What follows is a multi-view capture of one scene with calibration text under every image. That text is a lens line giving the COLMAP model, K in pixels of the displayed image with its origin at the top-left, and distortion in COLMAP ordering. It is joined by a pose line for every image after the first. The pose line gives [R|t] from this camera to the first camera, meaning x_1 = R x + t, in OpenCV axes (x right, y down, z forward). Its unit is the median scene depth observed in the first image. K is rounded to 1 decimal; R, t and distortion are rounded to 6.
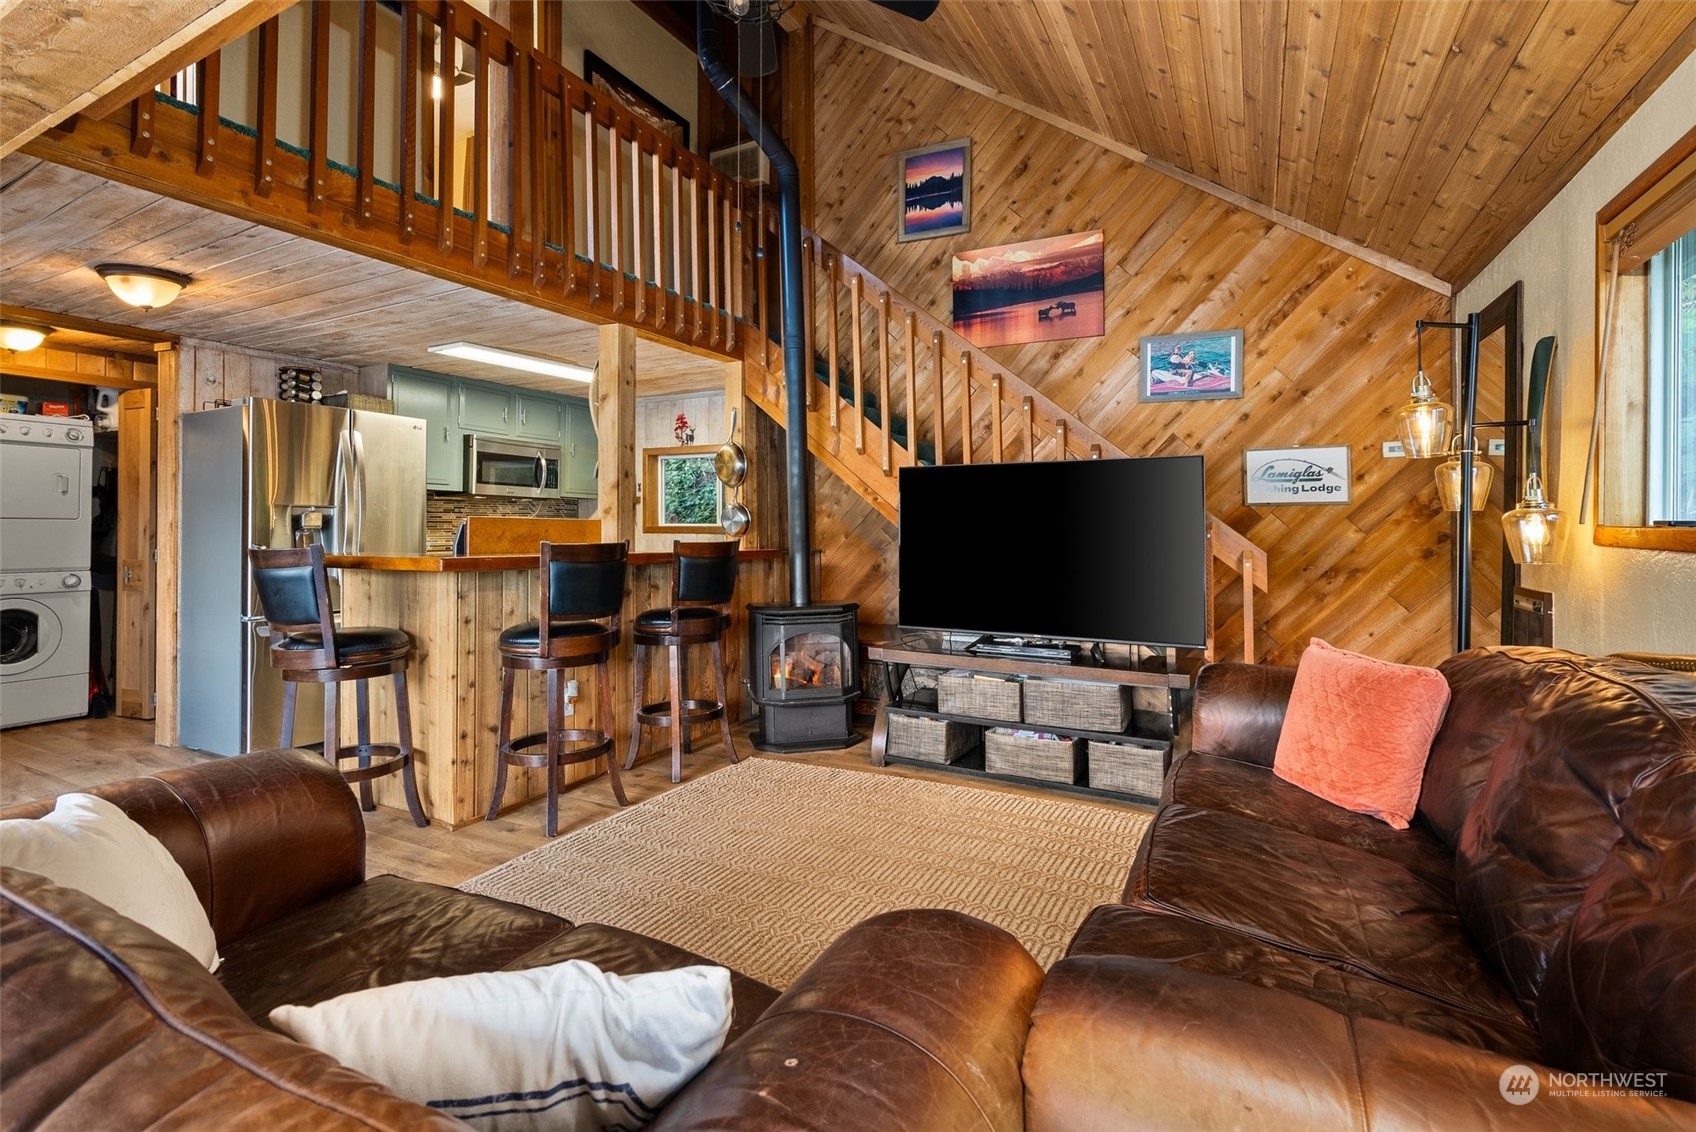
lens RADIAL K [[784.0, 0, 836.4], [0, 784.0, 521.4], [0, 0, 1]] dist [0.002888, 0.000932]
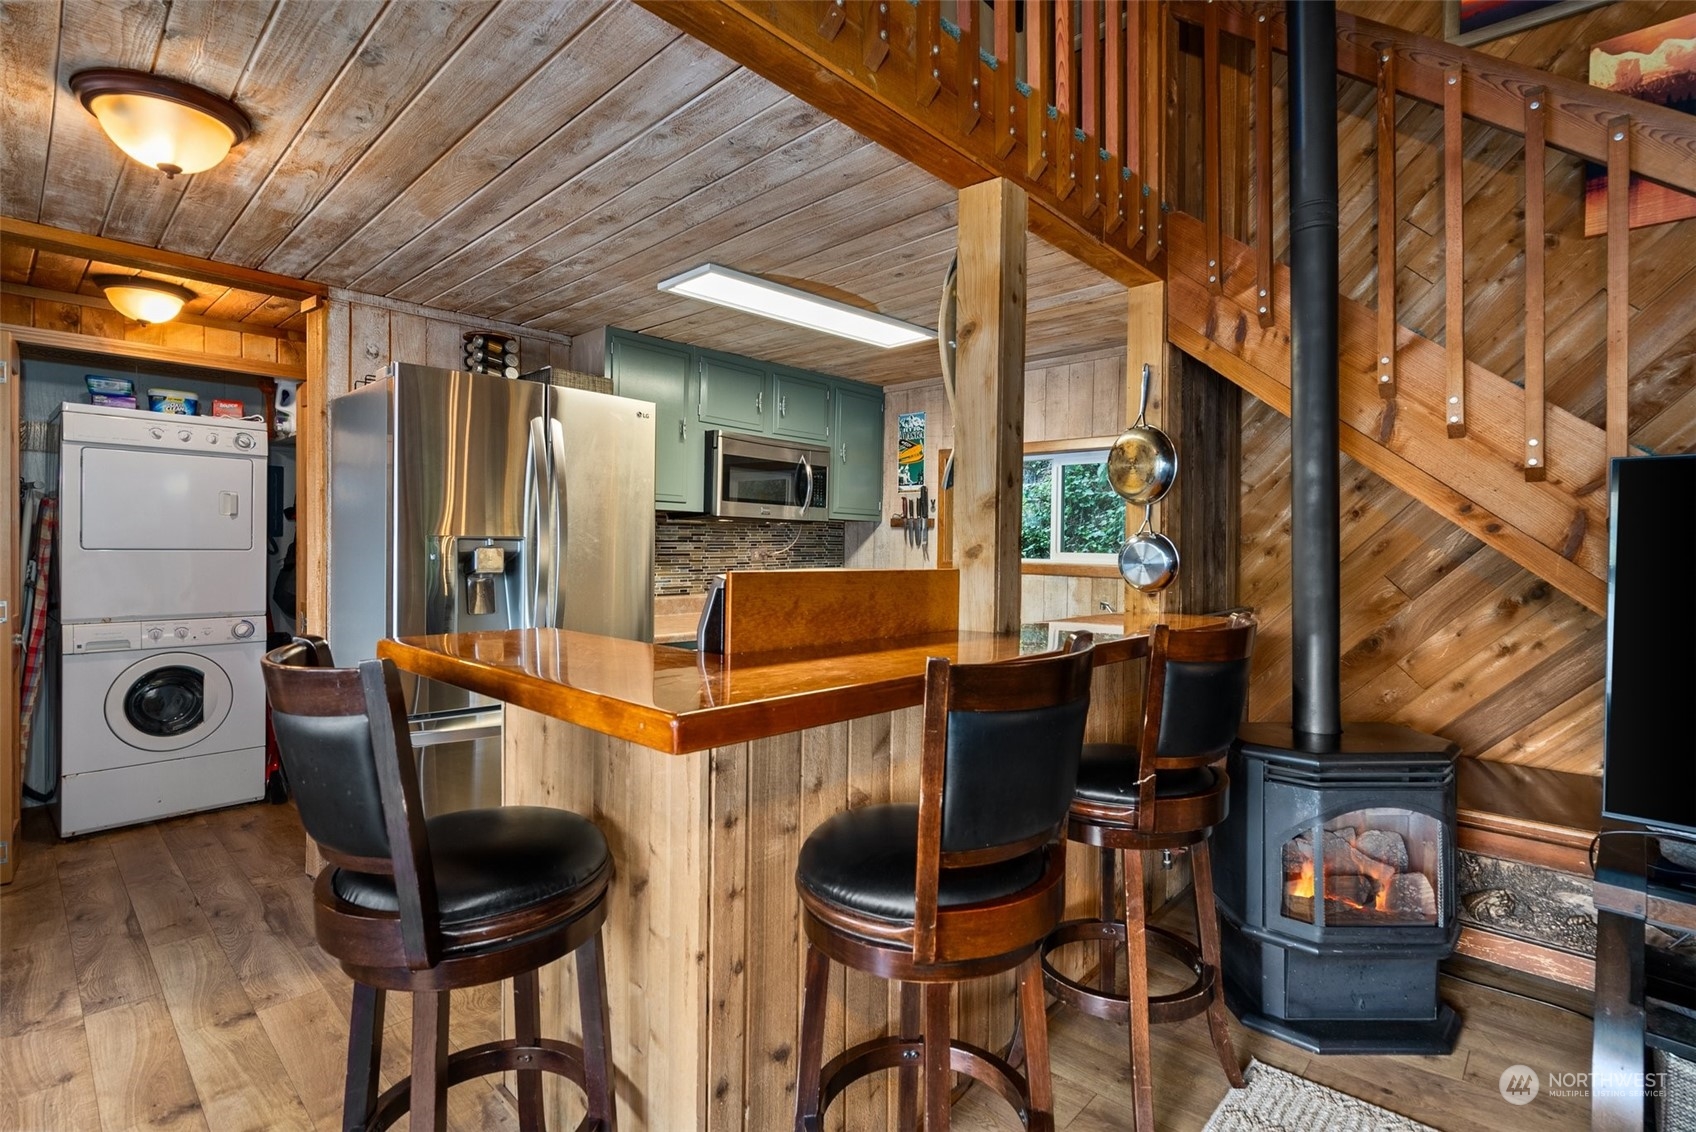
lens RADIAL K [[804.5, 0, 844.1], [0, 804.5, 542.2], [0, 0, 1]] dist [-0.002501, -0.000216]
pose [[0.966463, 0.007432, -0.256697, -0.198968], [-0.006713, 0.999971, 0.003677, -0.017627], [0.256716, -0.001831, 0.966485, 0.394620]]
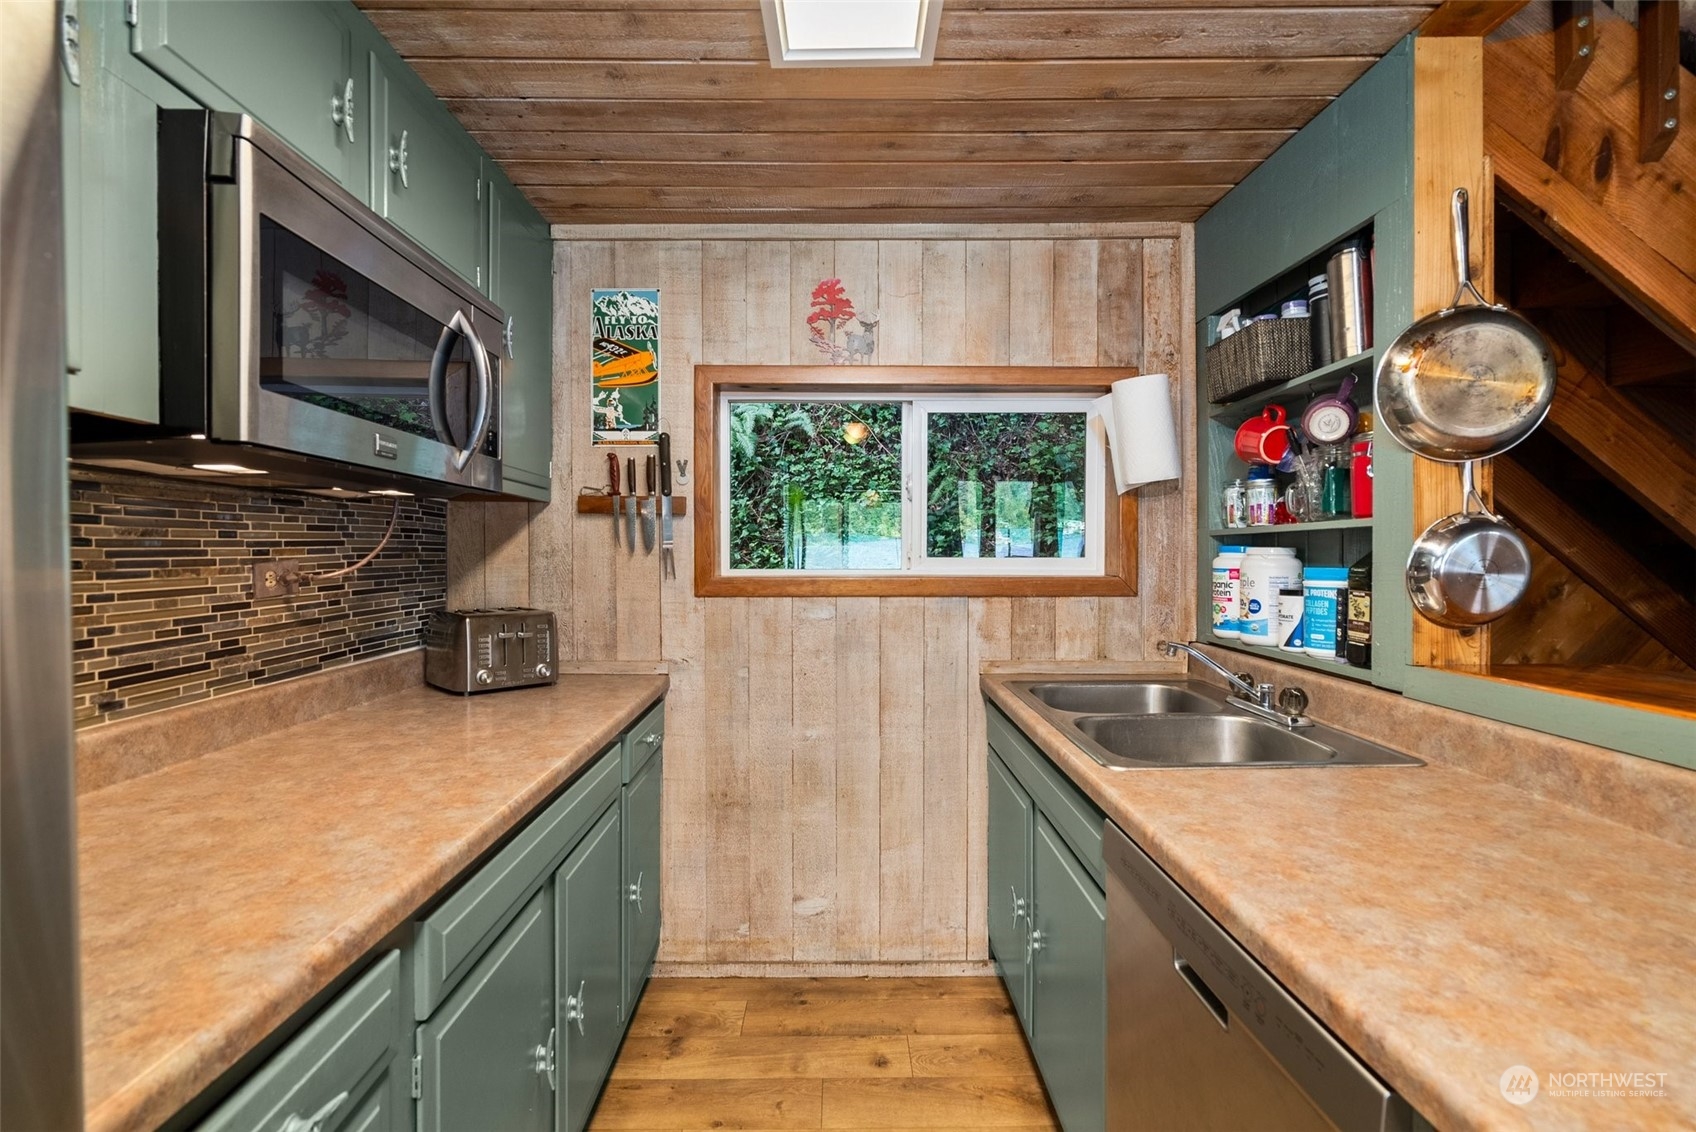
lens RADIAL K [[768.0, 0, 838.5], [0, 768.0, 553.4], [0, 0, 1]] dist [0.000412, 0.000386]
pose [[0.871420, -0.006422, 0.490495, -0.500634], [0.004206, 0.999975, 0.005621, -0.010483], [-0.490519, -0.002836, 0.871426, 0.904251]]
